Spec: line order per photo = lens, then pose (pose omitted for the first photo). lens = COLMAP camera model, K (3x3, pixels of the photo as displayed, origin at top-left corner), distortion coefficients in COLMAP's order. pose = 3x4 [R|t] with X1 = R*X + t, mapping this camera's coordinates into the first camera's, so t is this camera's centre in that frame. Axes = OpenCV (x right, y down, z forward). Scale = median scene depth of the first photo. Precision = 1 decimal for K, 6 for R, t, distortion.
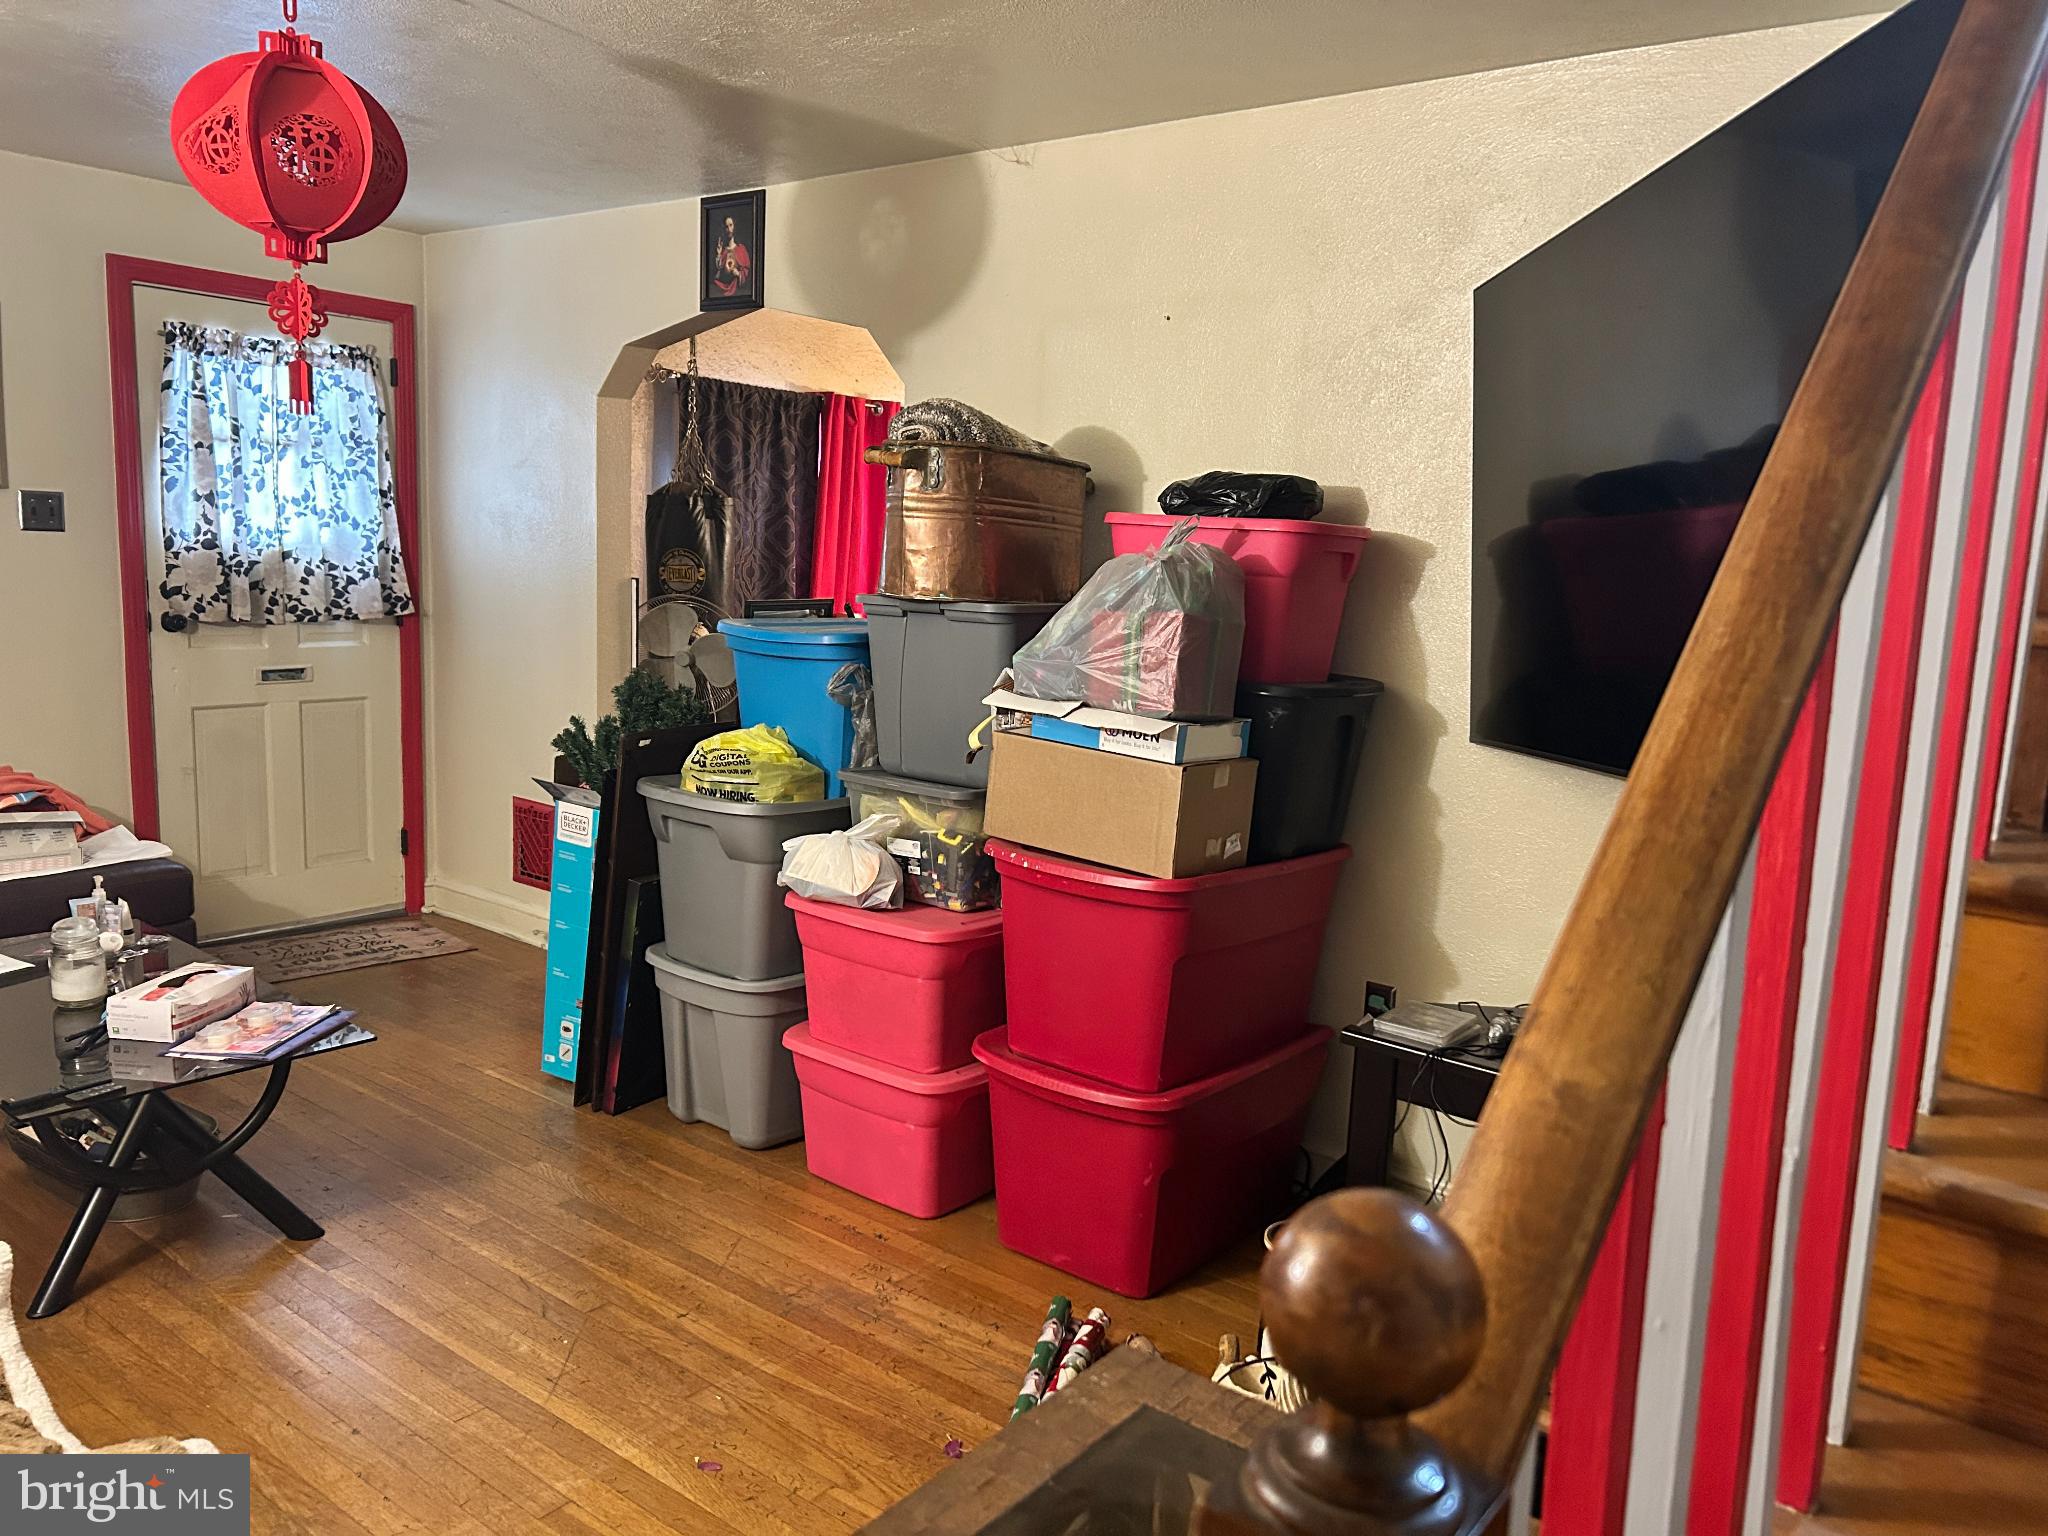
lens RADIAL K [[1556.4, 0, 1032.4], [0, 1556.4, 783.2], [0, 0, 1]] dist [0.067402, -0.076355]
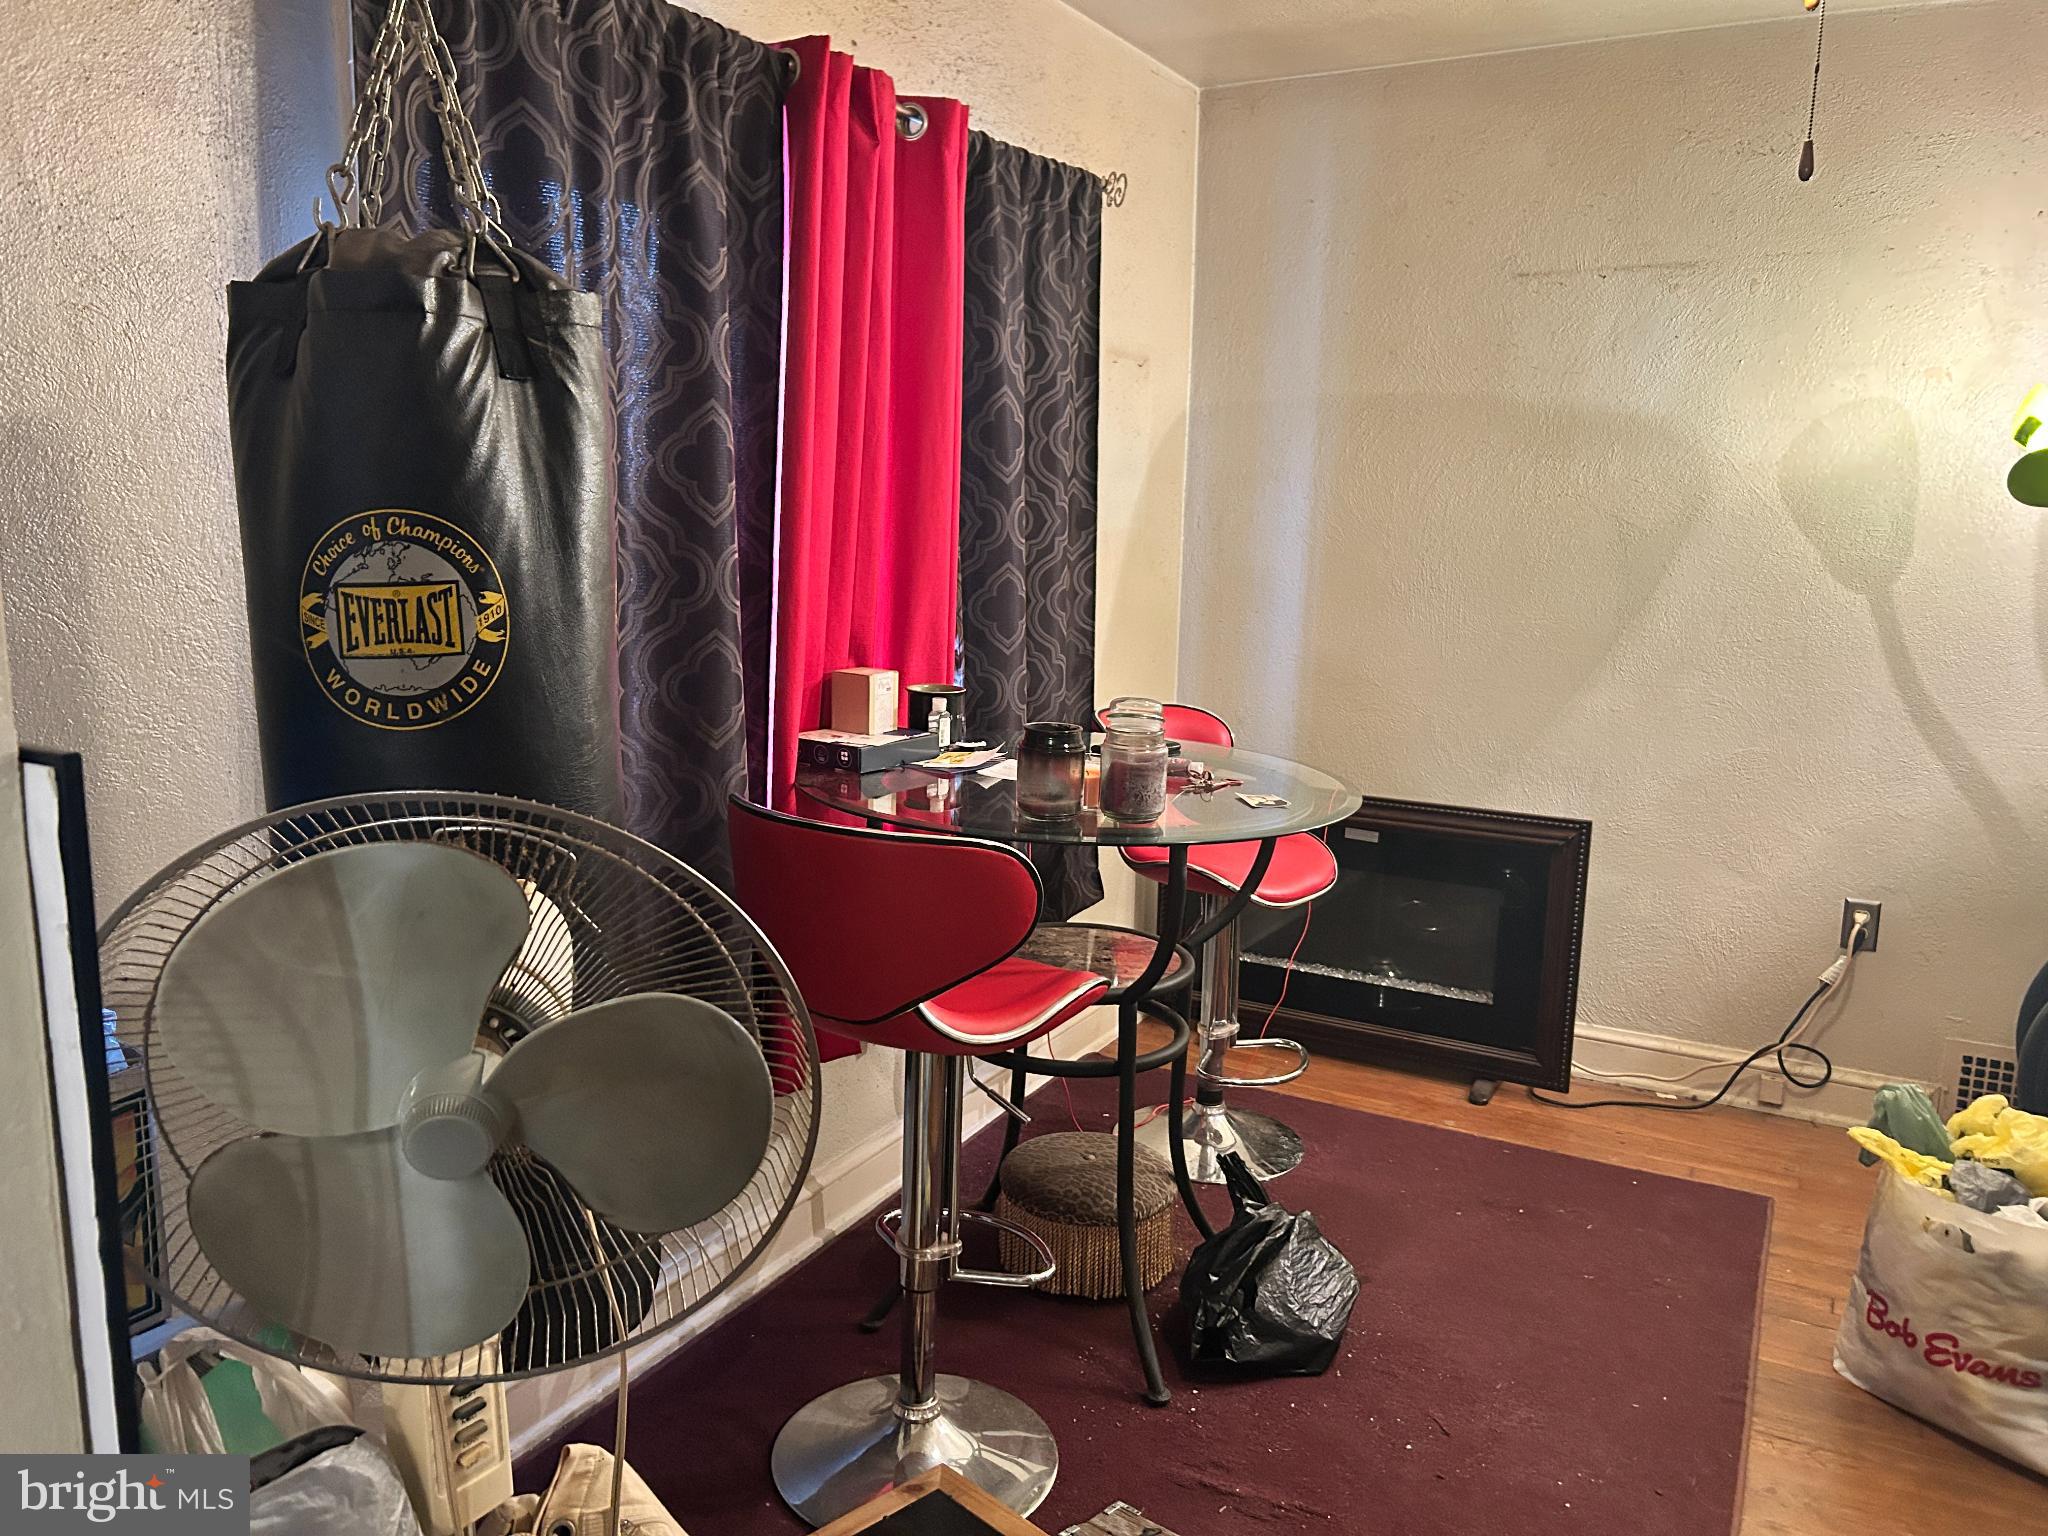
lens RADIAL K [[1556.4, 0, 1032.4], [0, 1556.4, 783.2], [0, 0, 1]] dist [0.067402, -0.076355]
pose [[0.984637, -0.045640, 0.168544, -0.154287], [0.040033, 0.998531, 0.036523, -0.102039], [-0.169964, -0.029214, 0.985017, 0.673727]]
